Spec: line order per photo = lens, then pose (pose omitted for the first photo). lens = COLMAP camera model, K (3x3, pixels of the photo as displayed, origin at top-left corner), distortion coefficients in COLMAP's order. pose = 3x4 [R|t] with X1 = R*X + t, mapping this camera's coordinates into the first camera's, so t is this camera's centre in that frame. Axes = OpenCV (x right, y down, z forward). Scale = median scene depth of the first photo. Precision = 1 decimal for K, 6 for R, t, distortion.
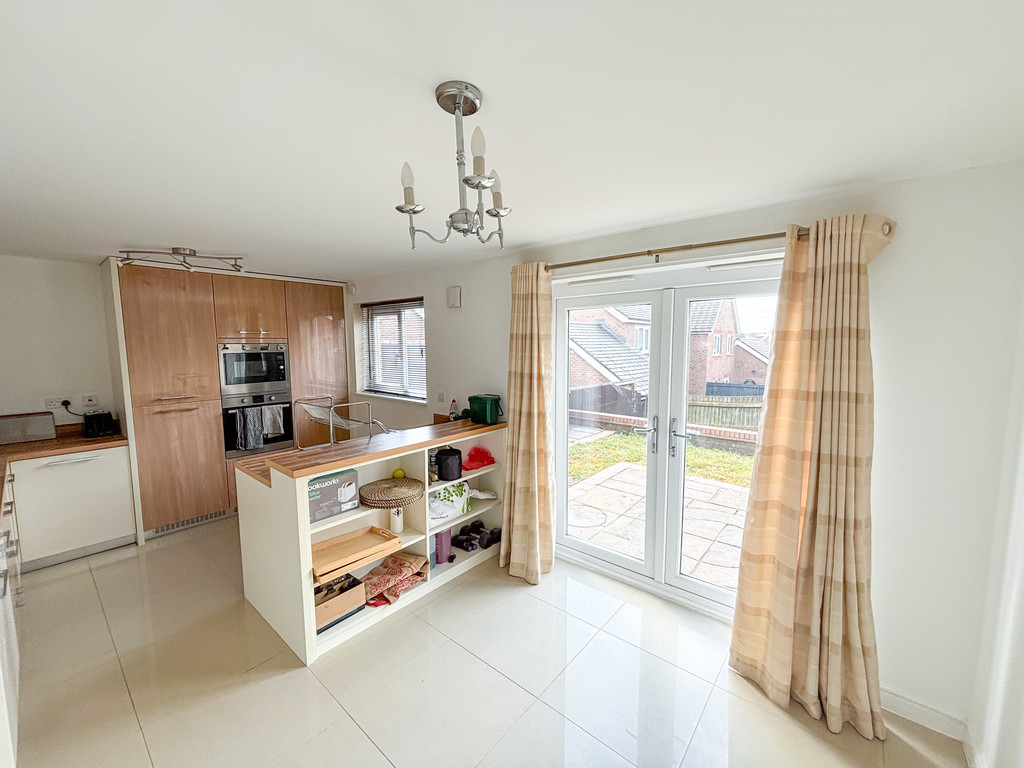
lens RADIAL K [[413.5, 0, 507.8], [0, 413.5, 386.6], [0, 0, 1]] dist [-0.001046, -0.000069]
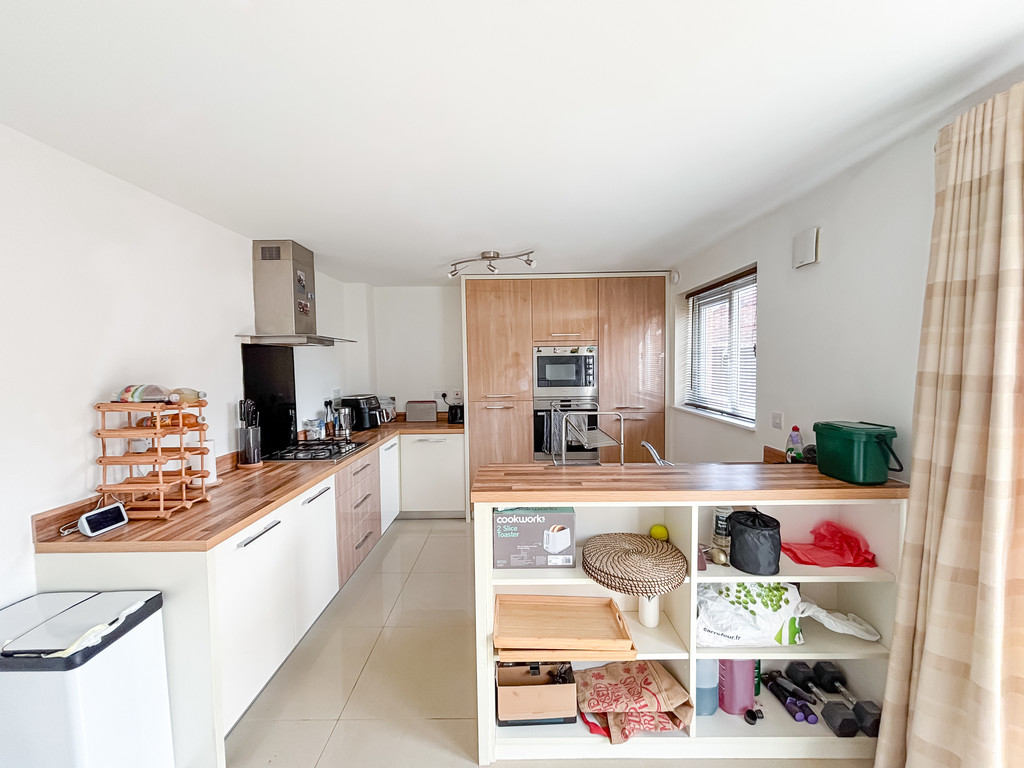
lens RADIAL K [[409.6, 0, 511.7], [0, 409.6, 384.9], [0, 0, 1]] dist [-0.001489, -0.000547]
pose [[0.640961, 0.034384, -0.766803, 0.056826], [-0.069867, 0.997463, -0.013674, 0.011094], [0.764388, 0.062338, 0.641736, 0.378059]]
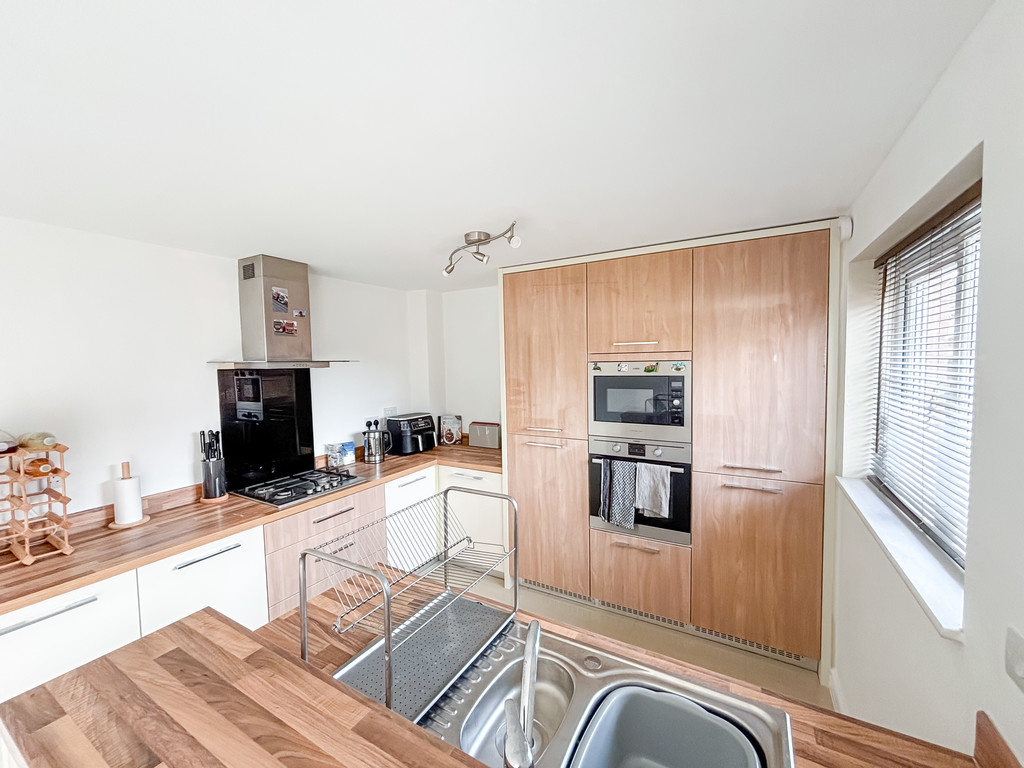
lens RADIAL K [[411.7, 0, 512.0], [0, 411.7, 382.1], [0, 0, 1]] dist [-0.002036, -0.000212]
pose [[0.180031, 0.052915, -0.982237, -0.043090], [-0.087231, 0.995477, 0.037640, -0.101734], [0.979785, 0.078905, 0.183833, 0.902632]]
